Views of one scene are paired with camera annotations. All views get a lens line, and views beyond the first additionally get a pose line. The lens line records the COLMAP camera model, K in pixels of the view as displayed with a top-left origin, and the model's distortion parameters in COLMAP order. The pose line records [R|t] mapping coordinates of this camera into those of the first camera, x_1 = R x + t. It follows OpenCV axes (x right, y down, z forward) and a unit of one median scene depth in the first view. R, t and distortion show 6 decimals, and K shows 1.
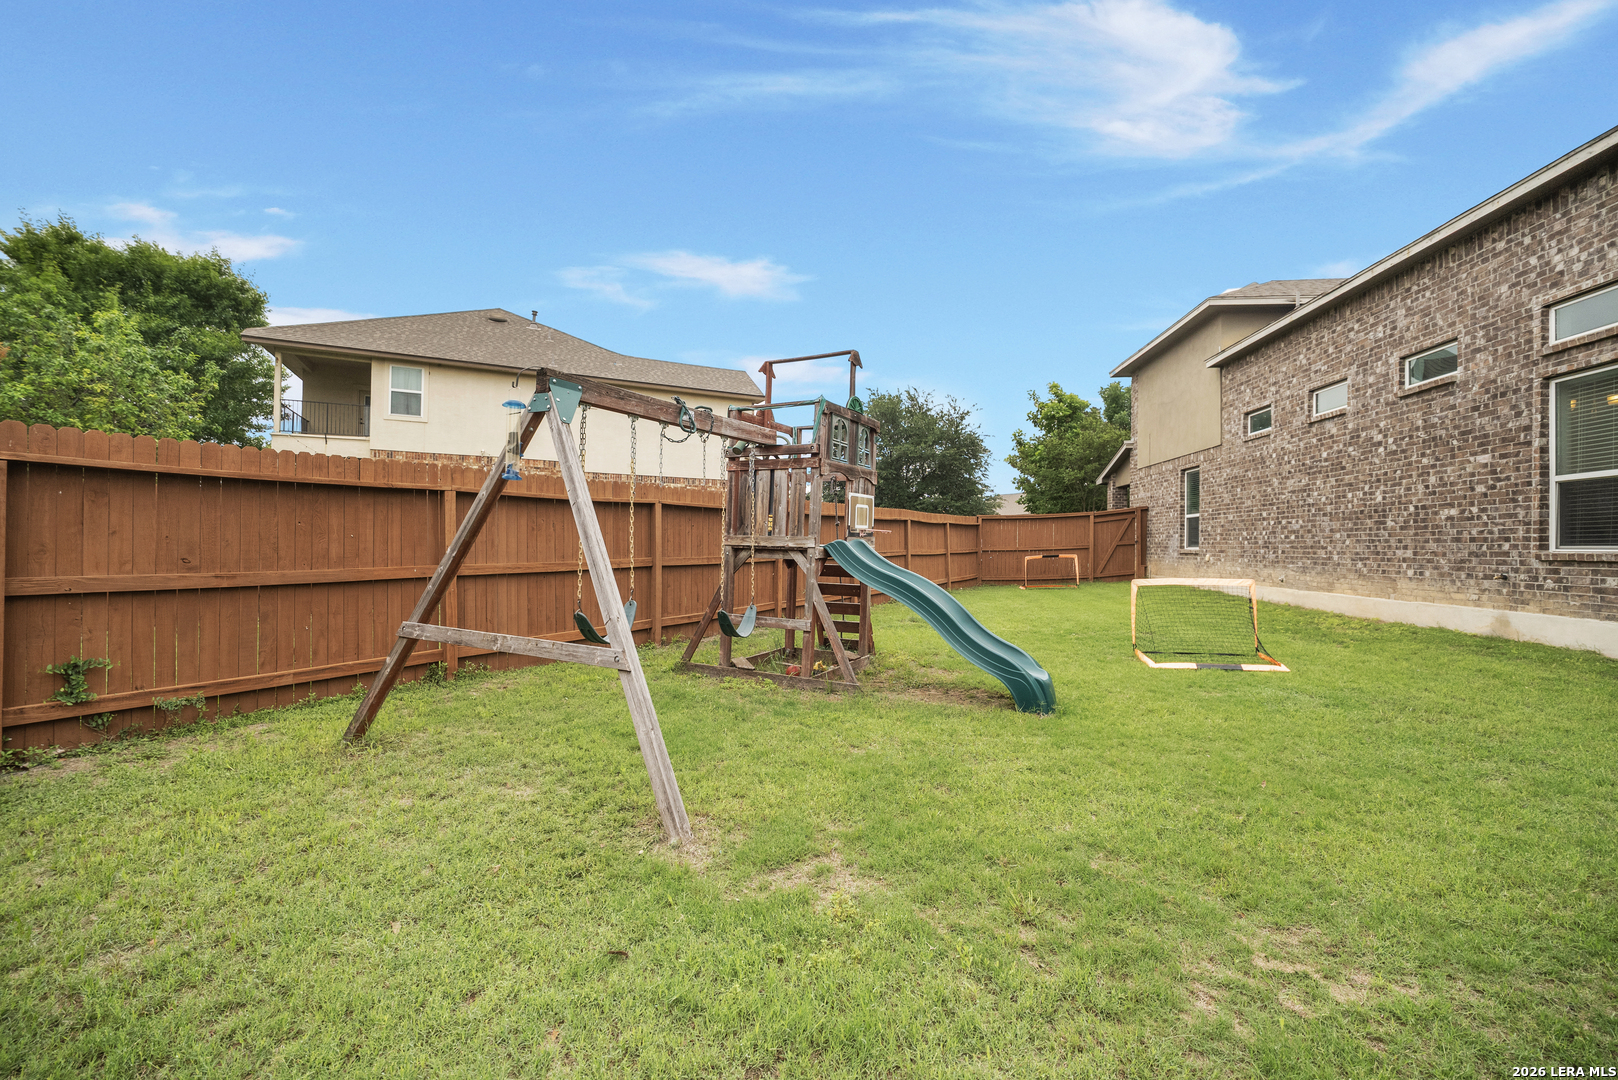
lens RADIAL K [[656.8, 0, 804.7], [0, 656.8, 541.3], [0, 0, 1]] dist [-0.025438, 0.005888]
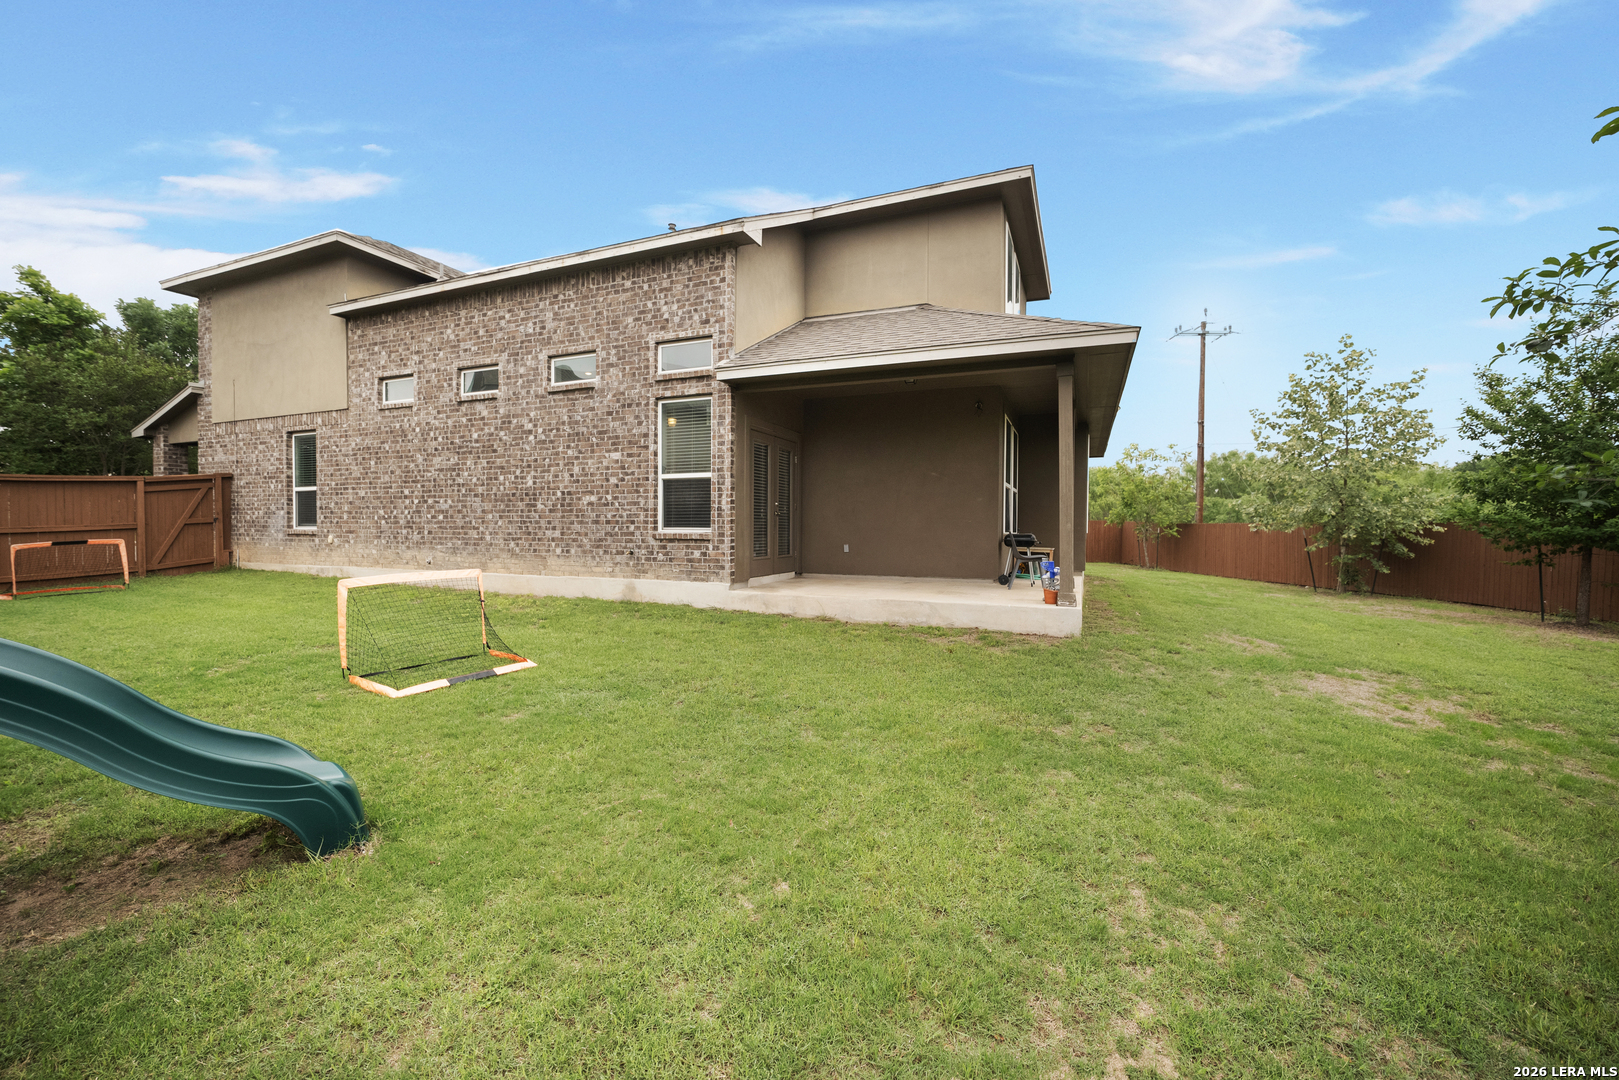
lens RADIAL K [[657.2, 0, 805.1], [0, 657.2, 541.3], [0, 0, 1]] dist [-0.025438, 0.005888]
pose [[0.284593, -0.032684, 0.958091, -0.034228], [-0.007391, 0.999314, 0.036285, -0.013015], [-0.958620, -0.017408, 0.284156, 0.273441]]
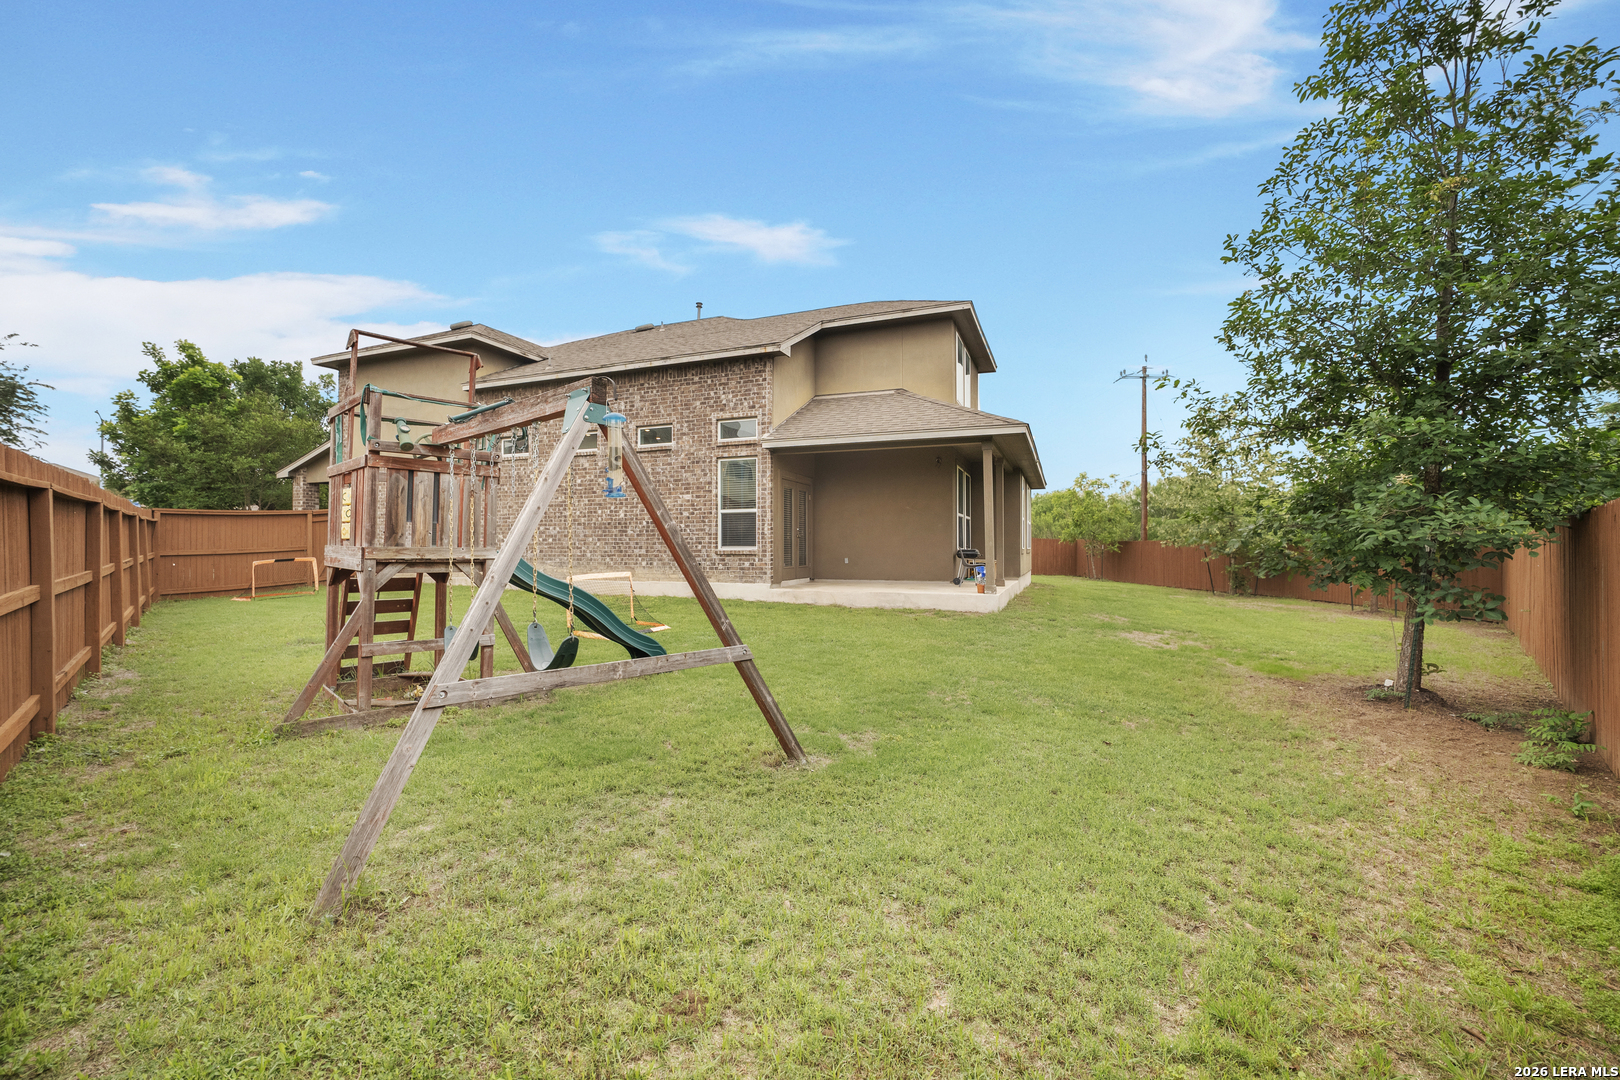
lens RADIAL K [[657.6, 0, 805.6], [0, 657.6, 541.3], [0, 0, 1]] dist [-0.025438, 0.005888]
pose [[0.260677, -0.005239, 0.965412, -0.540243], [-0.001604, 0.999982, 0.005860, -0.016631], [-0.965425, -0.003076, 0.260664, 0.201289]]
